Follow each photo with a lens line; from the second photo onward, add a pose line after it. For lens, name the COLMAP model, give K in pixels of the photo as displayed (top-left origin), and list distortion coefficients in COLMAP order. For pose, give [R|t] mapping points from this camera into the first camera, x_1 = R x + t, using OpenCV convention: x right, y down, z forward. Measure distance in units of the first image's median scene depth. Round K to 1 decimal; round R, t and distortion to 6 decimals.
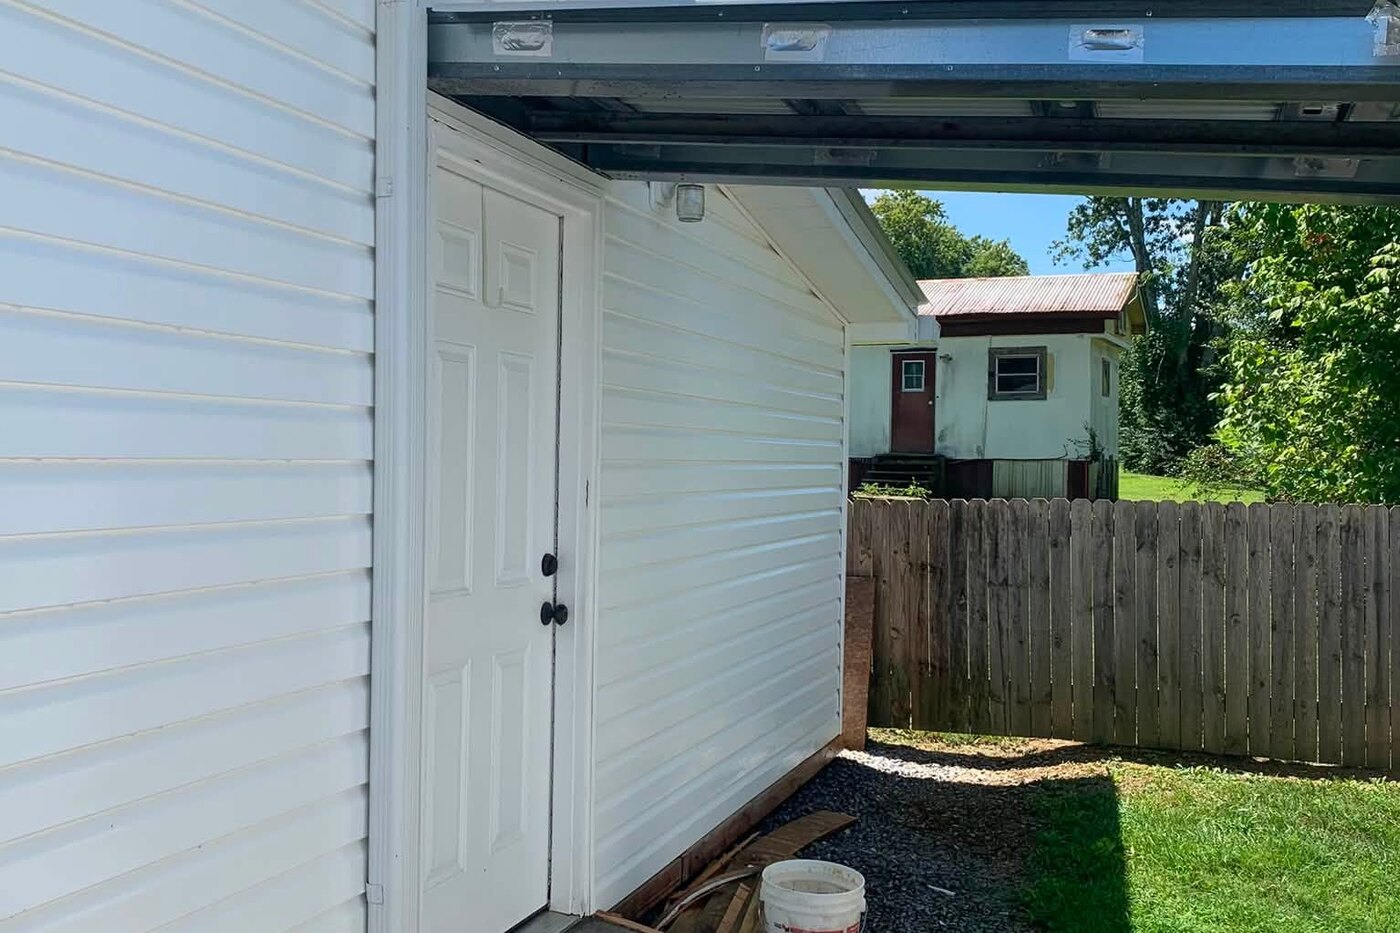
lens RADIAL K [[1532.9, 0, 697.1], [0, 1532.9, 468.4], [0, 0, 1]] dist [0.216390, -0.621386]
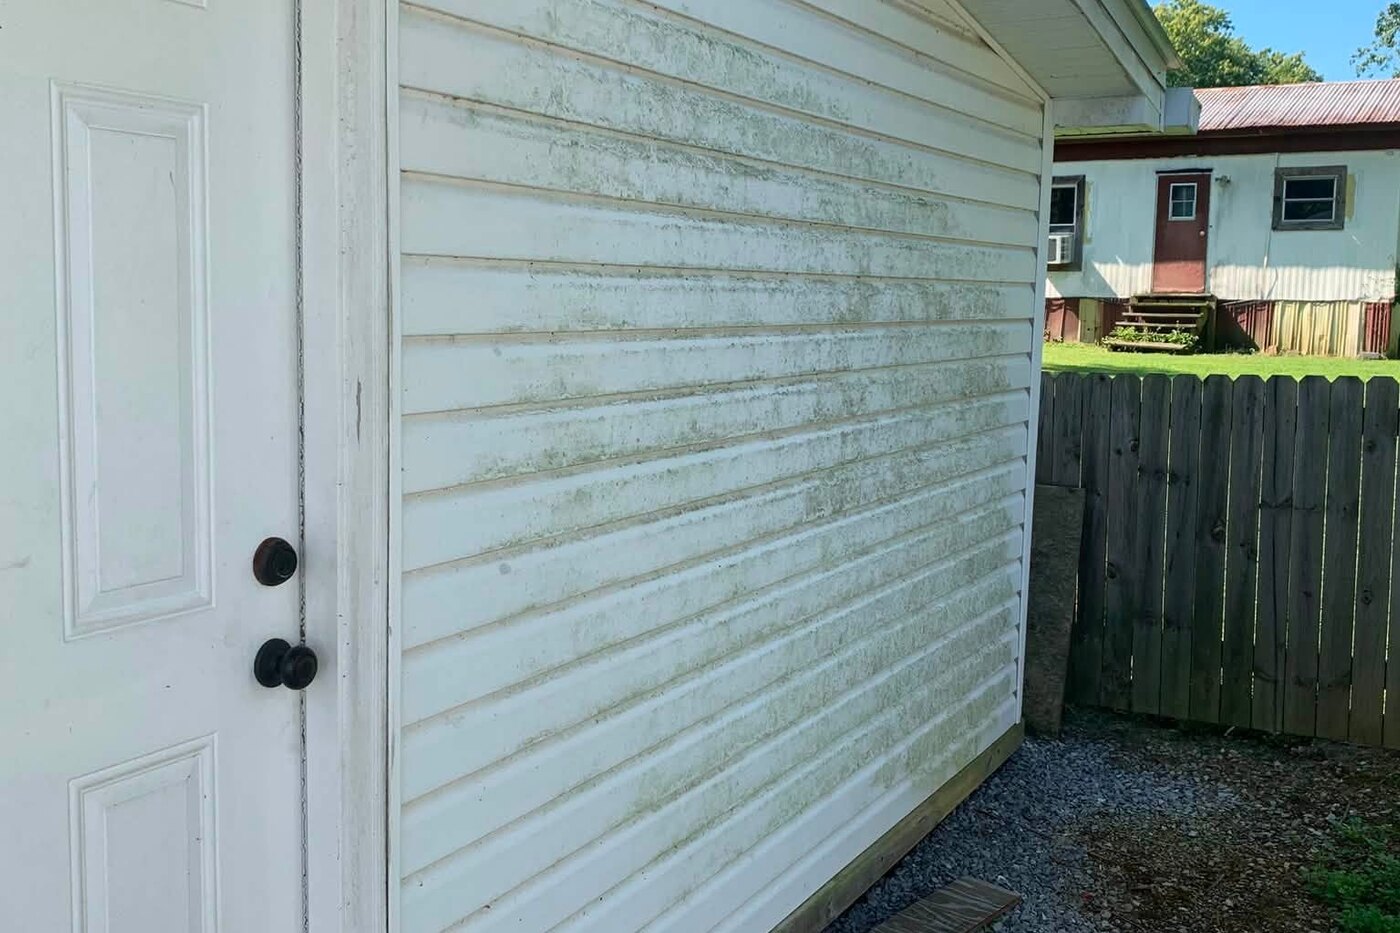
lens RADIAL K [[1487.9, 0, 698.3], [0, 1487.9, 465.2], [0, 0, 1]] dist [-0.009028, 0.046815]
pose [[0.984272, 0.025043, -0.174877, 0.024265], [-0.005773, 0.993932, 0.109842, -0.003762], [0.176567, -0.107105, 0.978444, 0.130175]]
